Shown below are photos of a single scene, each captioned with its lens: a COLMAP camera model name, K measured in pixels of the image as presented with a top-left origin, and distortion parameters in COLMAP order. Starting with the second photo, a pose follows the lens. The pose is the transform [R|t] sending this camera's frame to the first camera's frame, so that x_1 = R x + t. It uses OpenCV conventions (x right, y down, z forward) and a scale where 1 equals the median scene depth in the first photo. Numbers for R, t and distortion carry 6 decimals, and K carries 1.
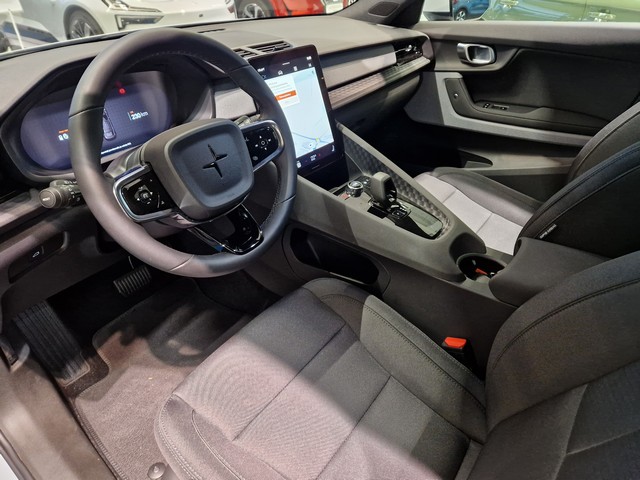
lens RADIAL K [[443.4, 0, 320.0], [0, 443.4, 240.0], [0, 0, 1]] dist [0.035229, -0.000551]
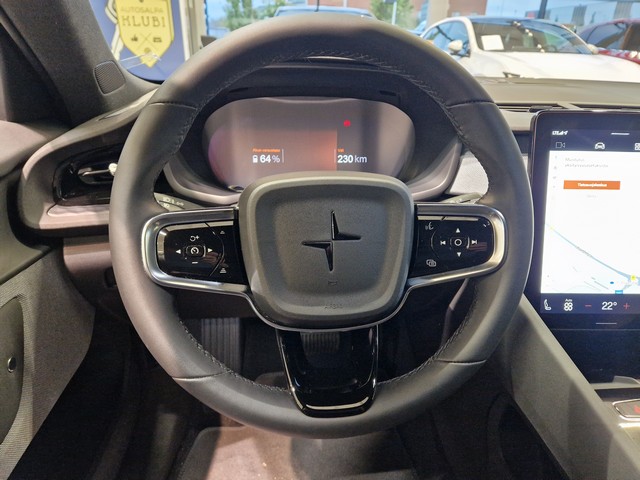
lens RADIAL K [[443.4, 0, 320.0], [0, 443.4, 240.0], [0, 0, 1]] dist [0.035229, -0.000551]
pose [[0.673549, 0.334166, -0.659292, 0.093445], [-0.431115, 0.902140, 0.016817, -0.132974], [0.600393, 0.272904, 0.751699, 0.416964]]
